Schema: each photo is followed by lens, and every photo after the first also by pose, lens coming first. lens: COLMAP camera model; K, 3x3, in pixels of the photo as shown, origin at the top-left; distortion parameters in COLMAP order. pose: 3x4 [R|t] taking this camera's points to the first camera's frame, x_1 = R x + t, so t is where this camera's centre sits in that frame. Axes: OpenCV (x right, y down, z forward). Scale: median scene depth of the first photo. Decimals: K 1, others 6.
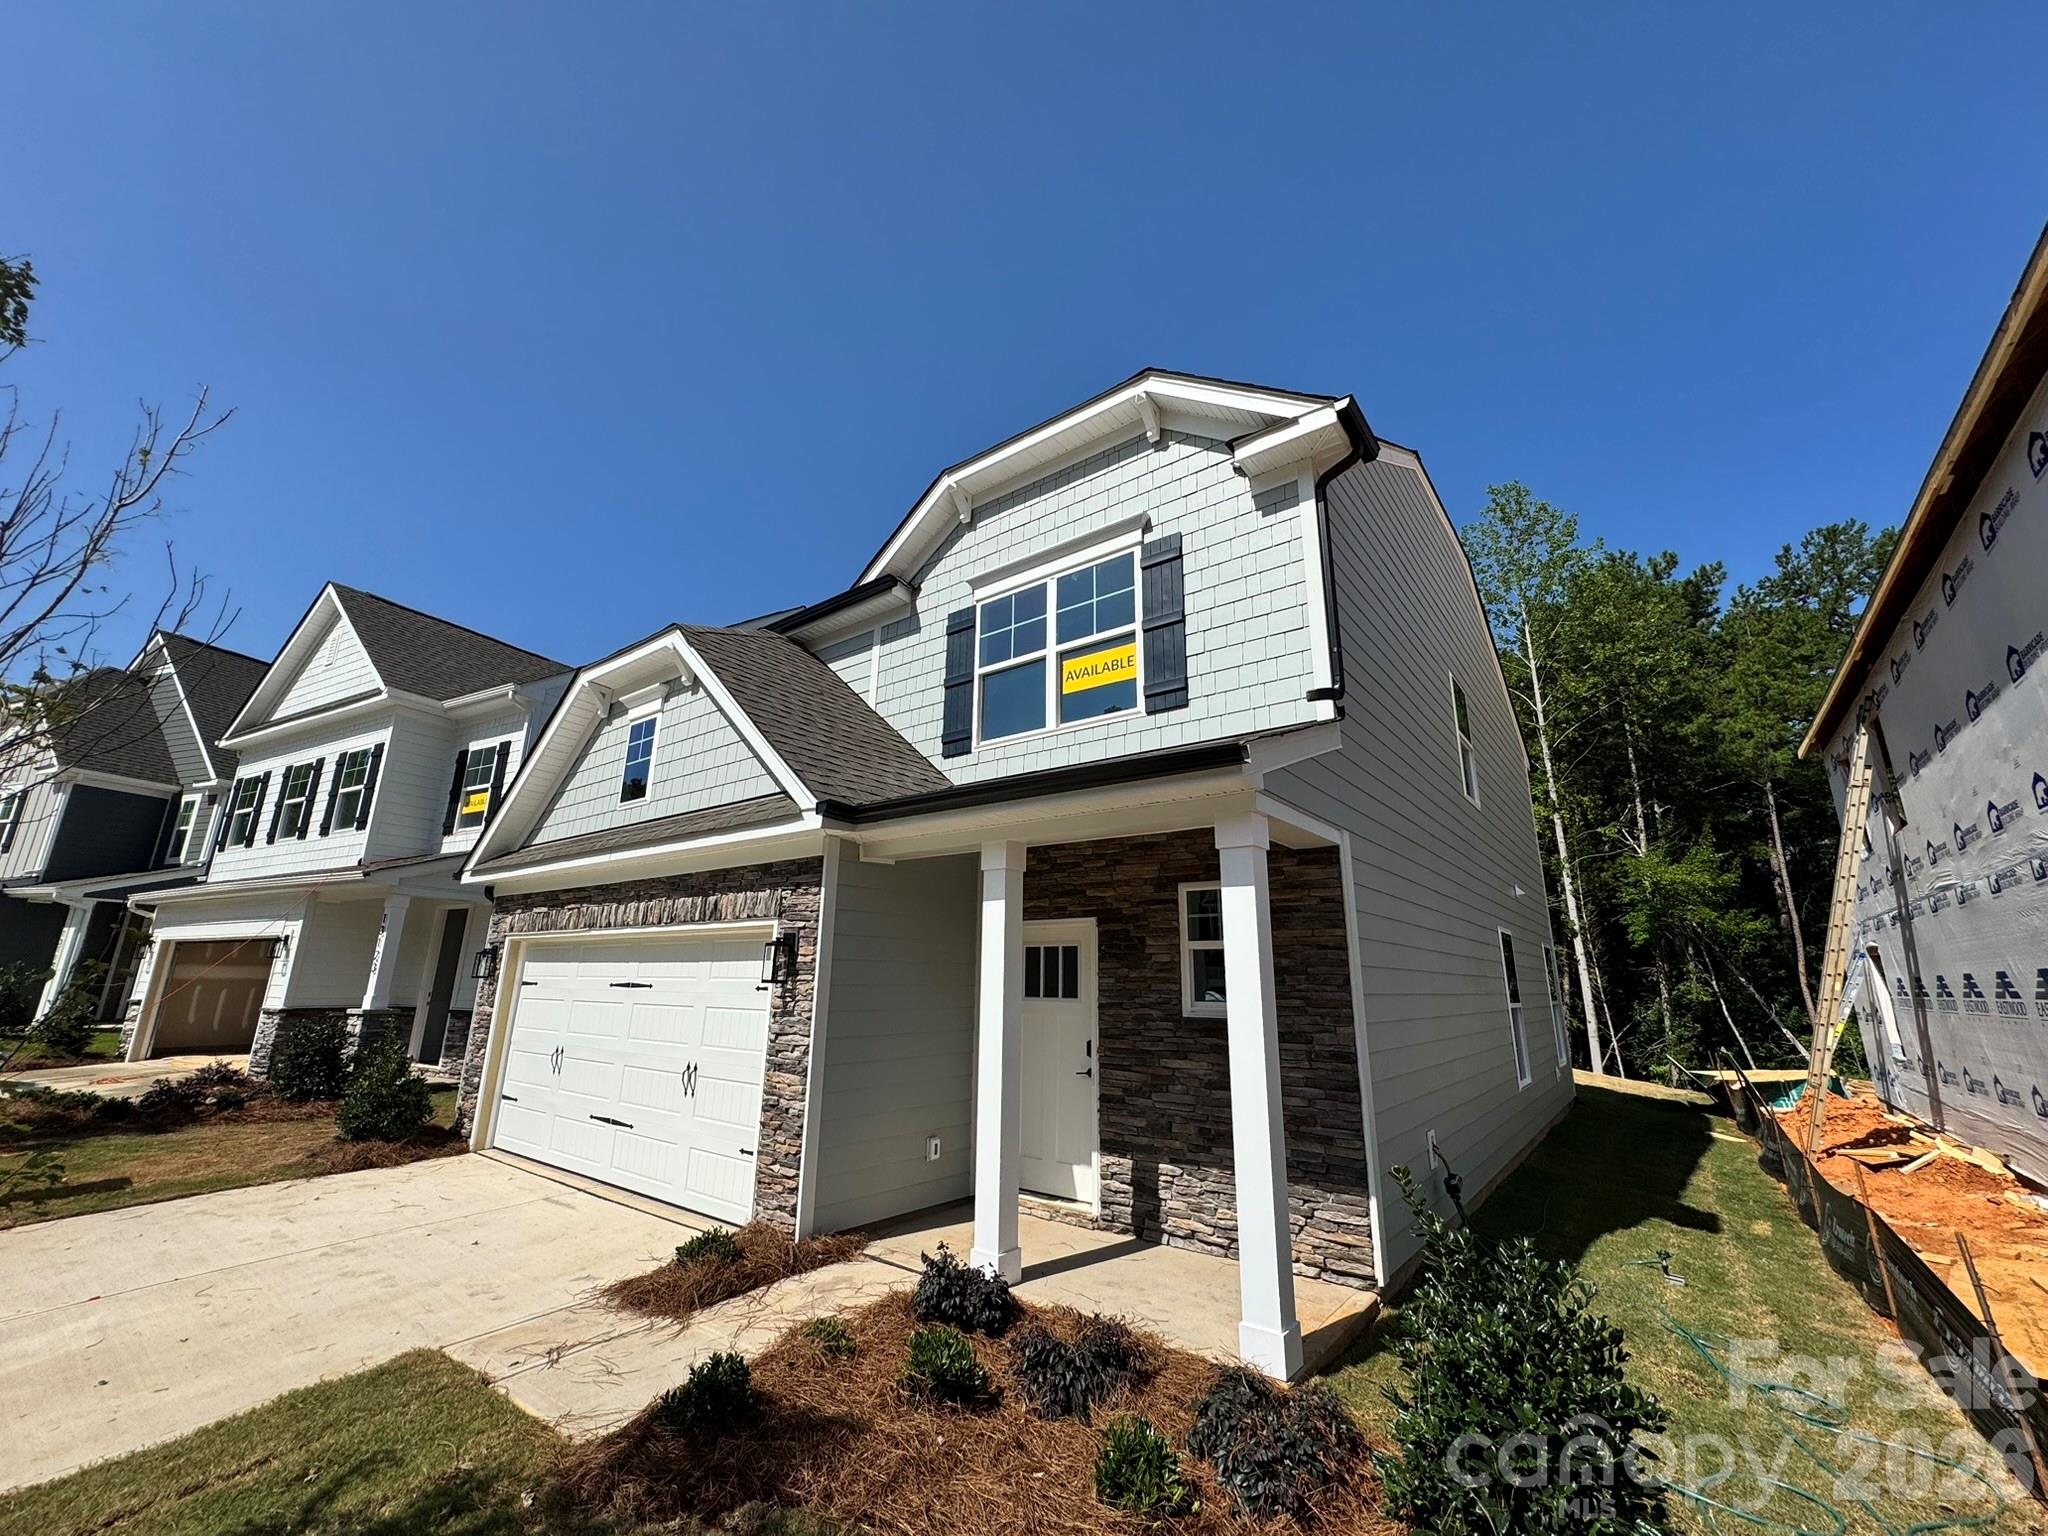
lens RADIAL K [[821.5, 0, 1029.6], [0, 821.5, 765.5], [0, 0, 1]] dist [0.000339, -0.000134]
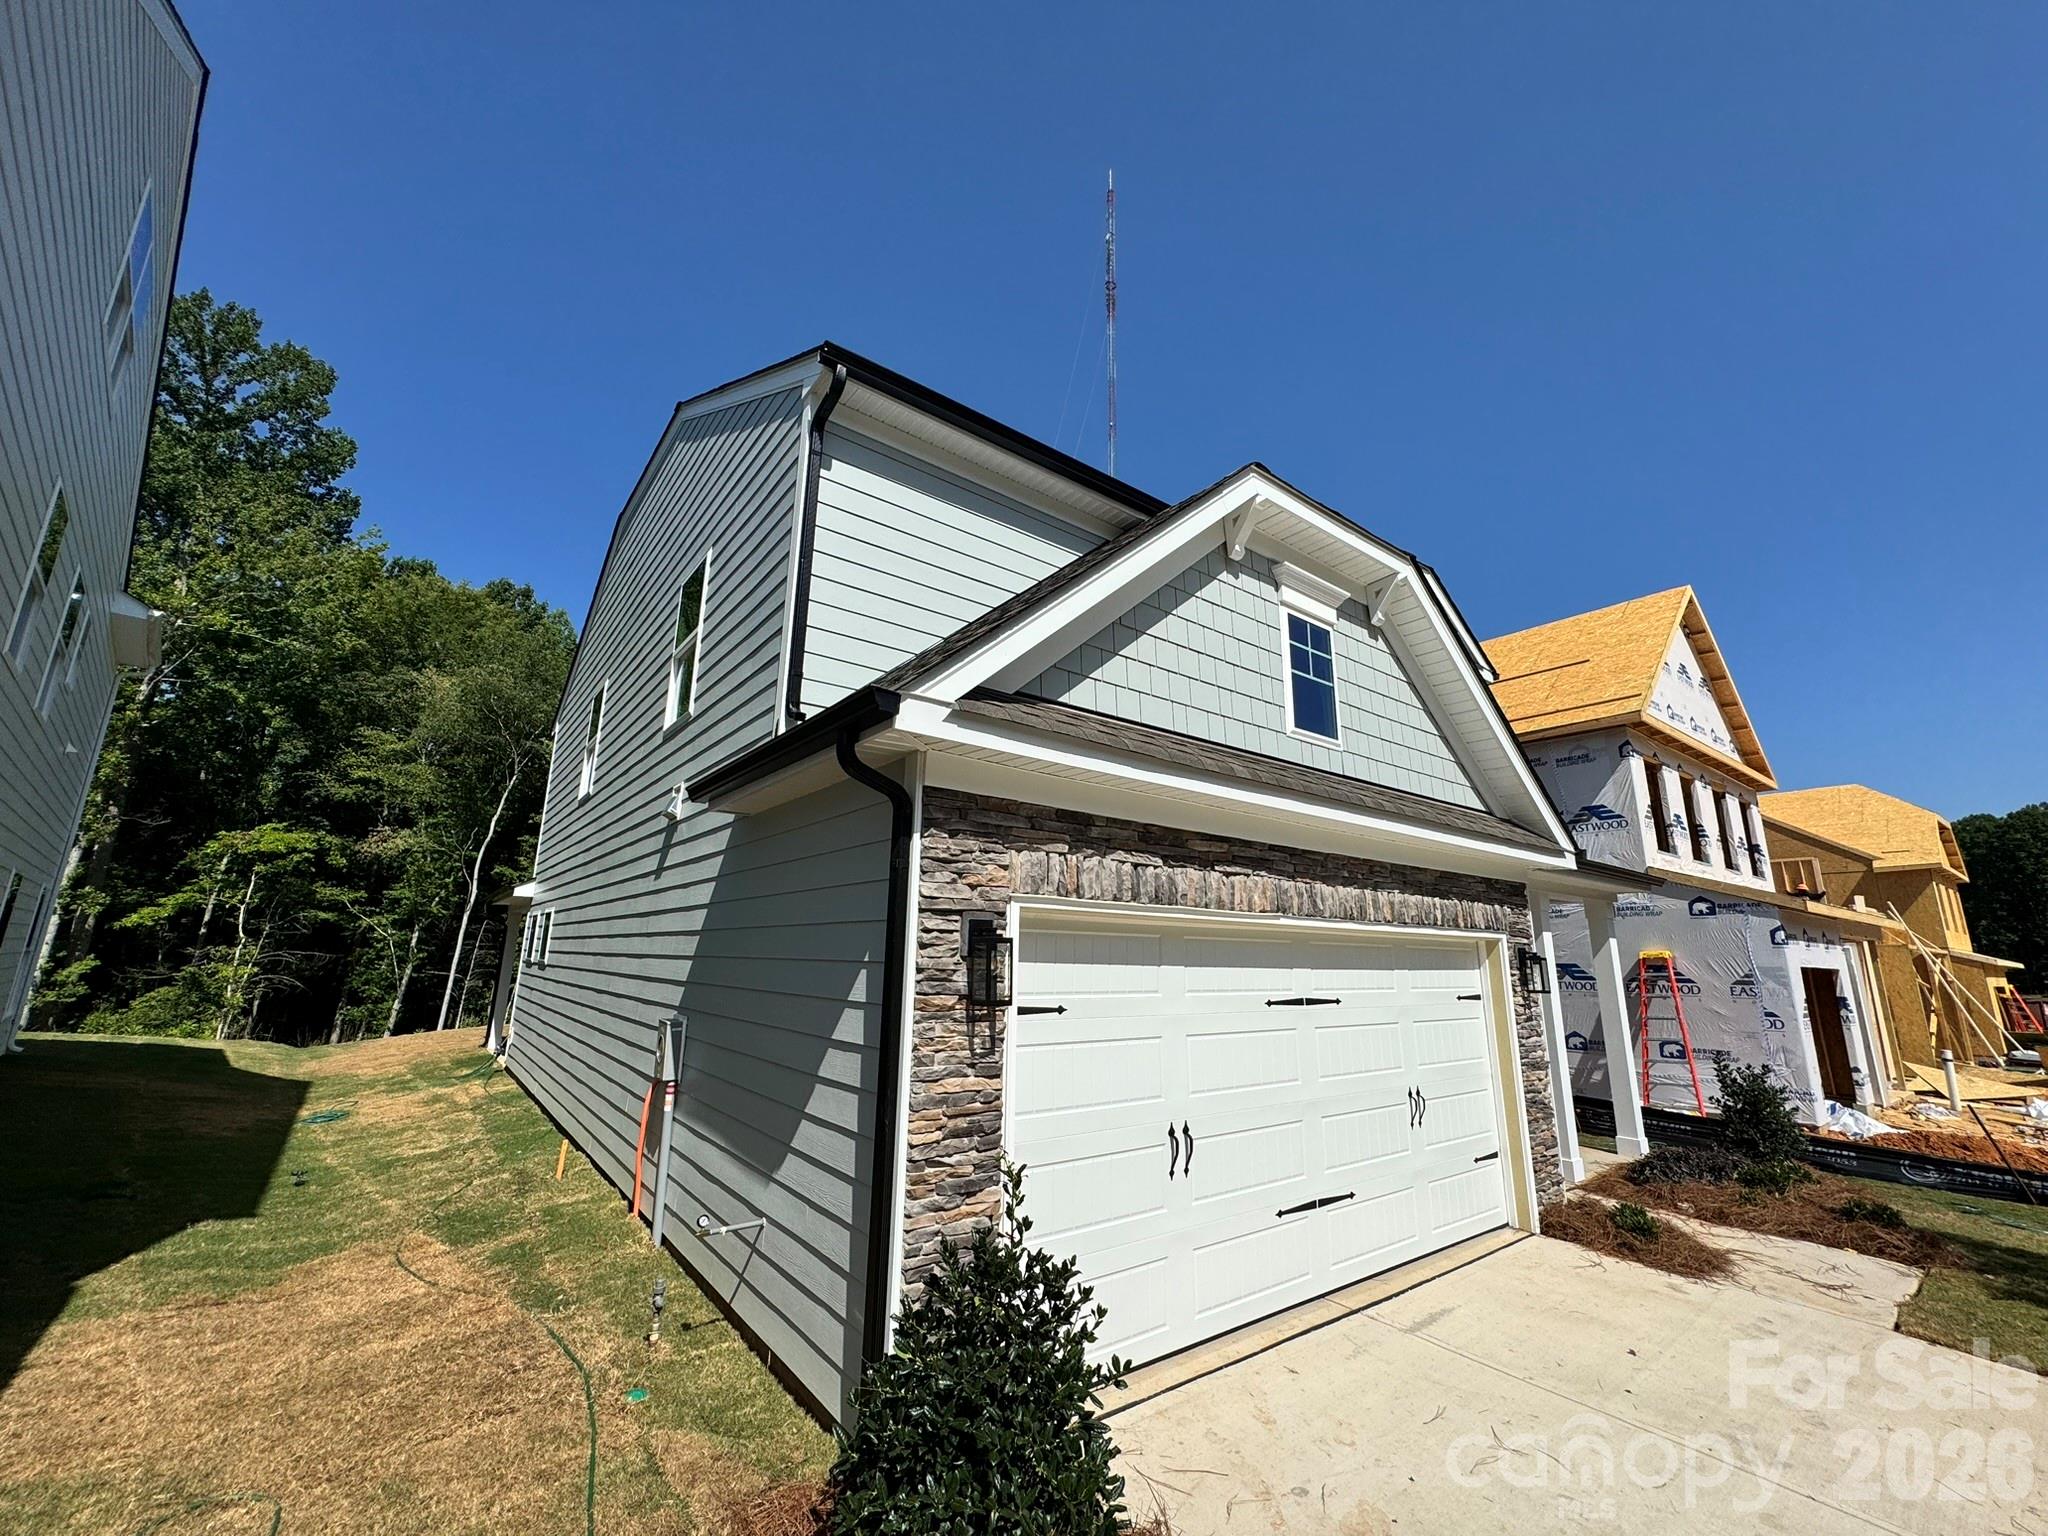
lens RADIAL K [[811.5, 0, 1024.0], [0, 811.5, 768.0], [0, 0, 1]] dist [-0.000131, 0.000278]
pose [[0.254731, 0.210638, 0.943792, -1.342994], [-0.264989, 0.953834, -0.141358, 0.262280], [-0.929996, -0.214087, 0.298788, 1.158820]]
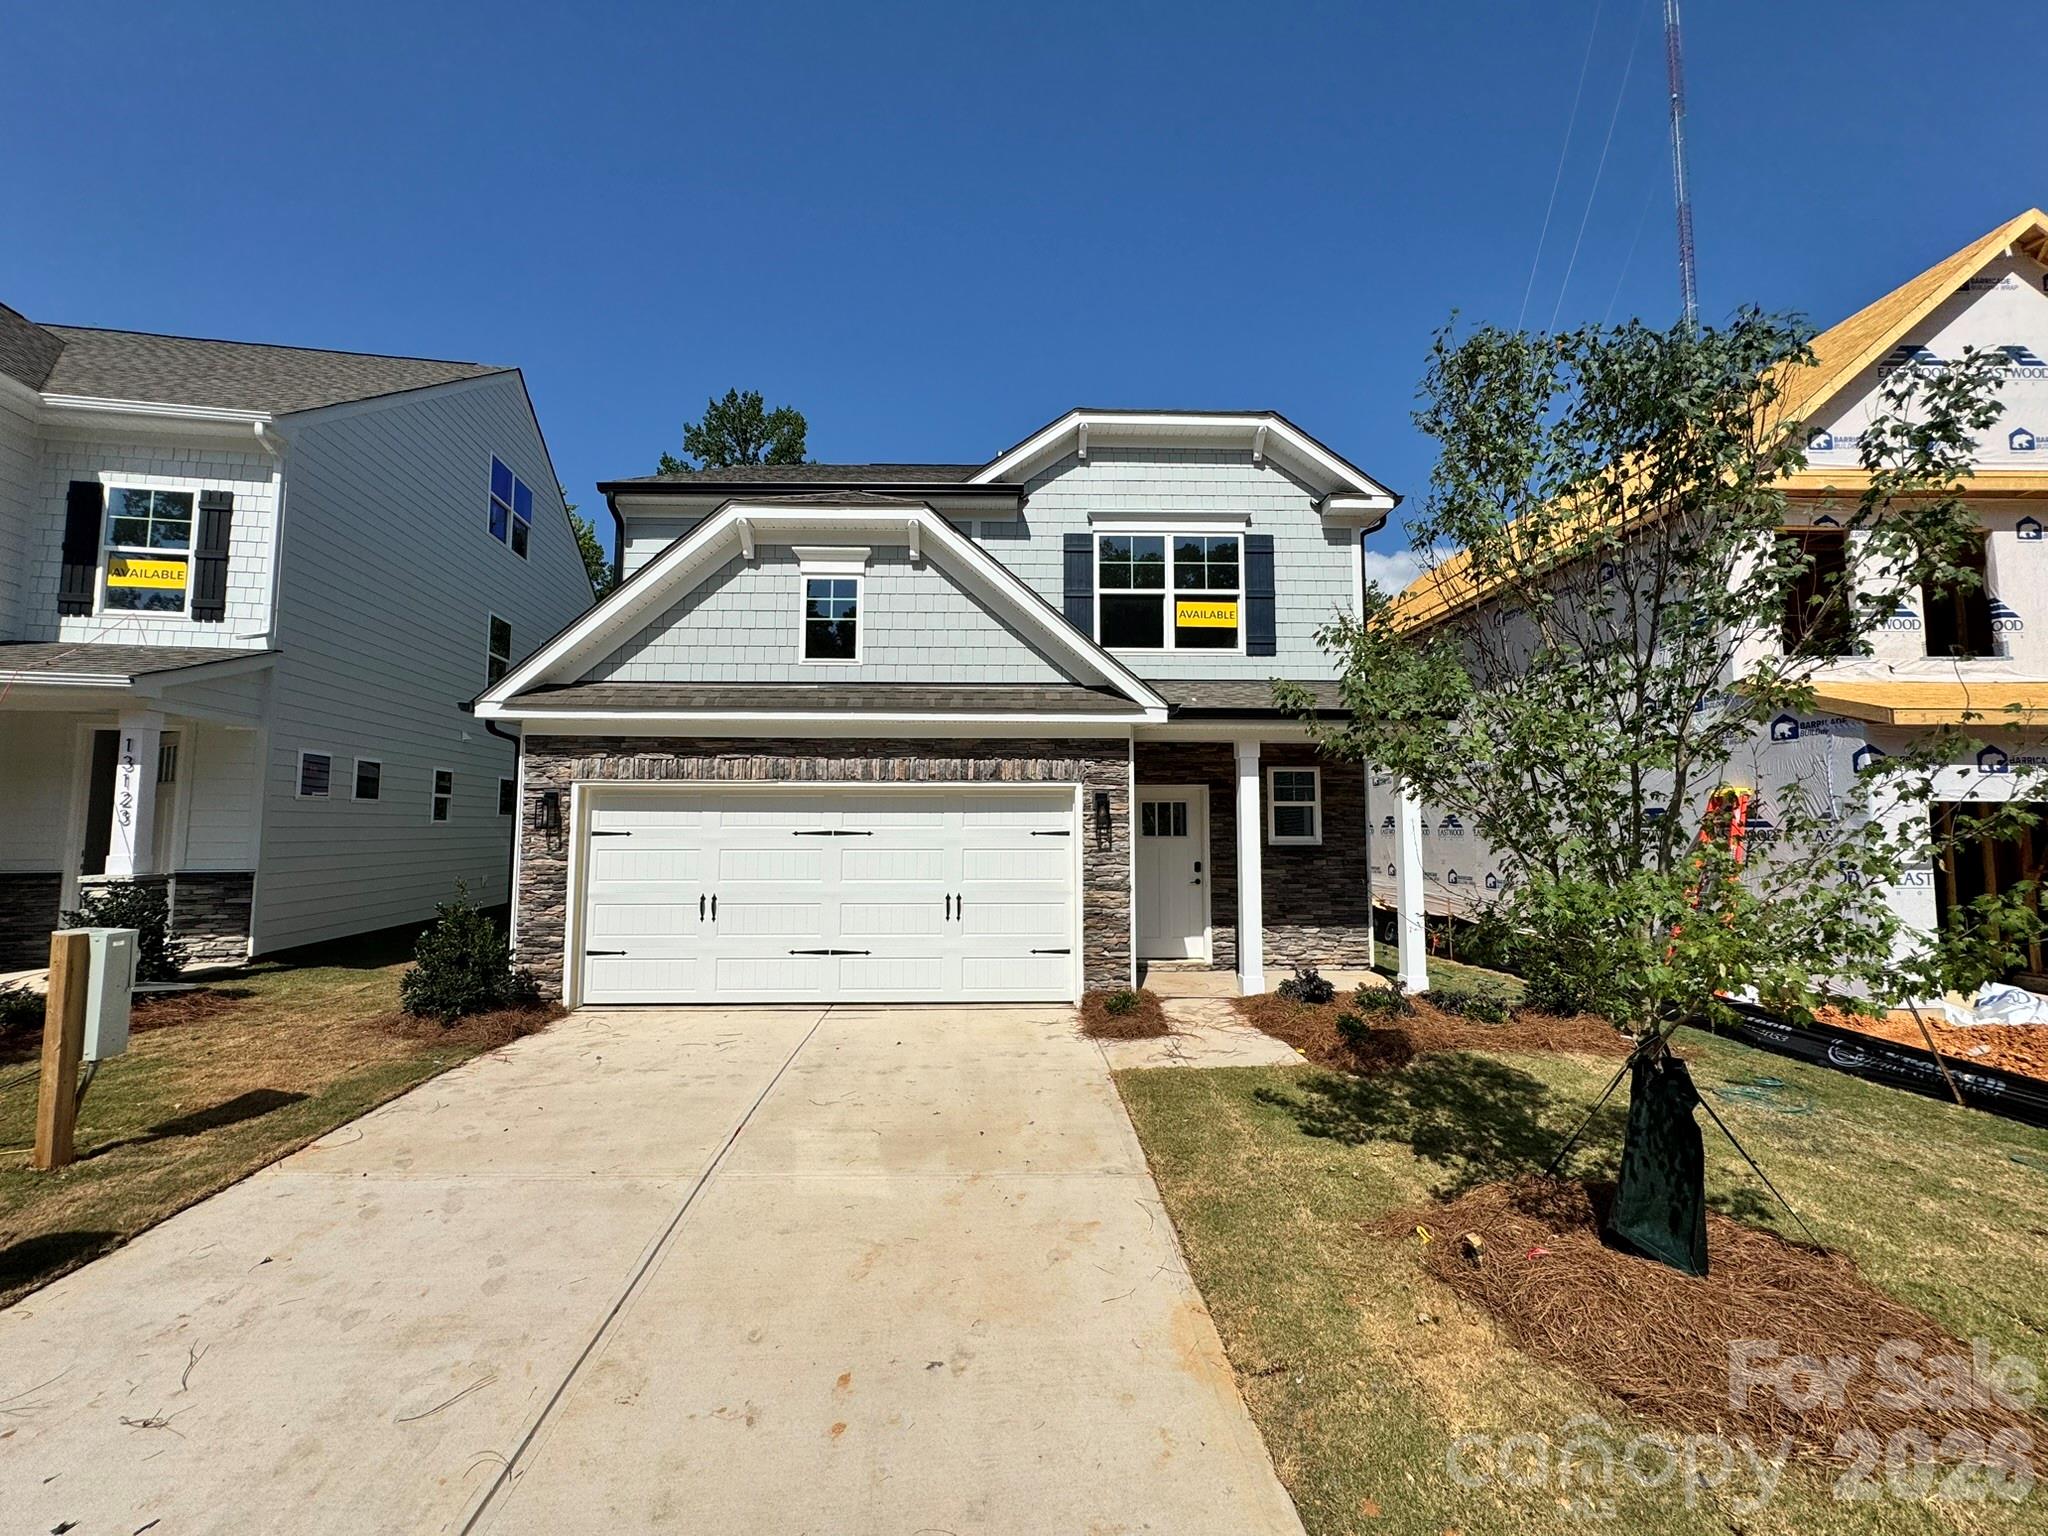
lens RADIAL K [[821.5, 0, 1029.6], [0, 821.5, 765.5], [0, 0, 1]] dist [0.000339, -0.000134]
pose [[0.769489, 0.034817, 0.637710, -1.069462], [-0.154747, 0.978923, 0.133279, -0.002432], [-0.619628, -0.201241, 0.758659, 0.047776]]
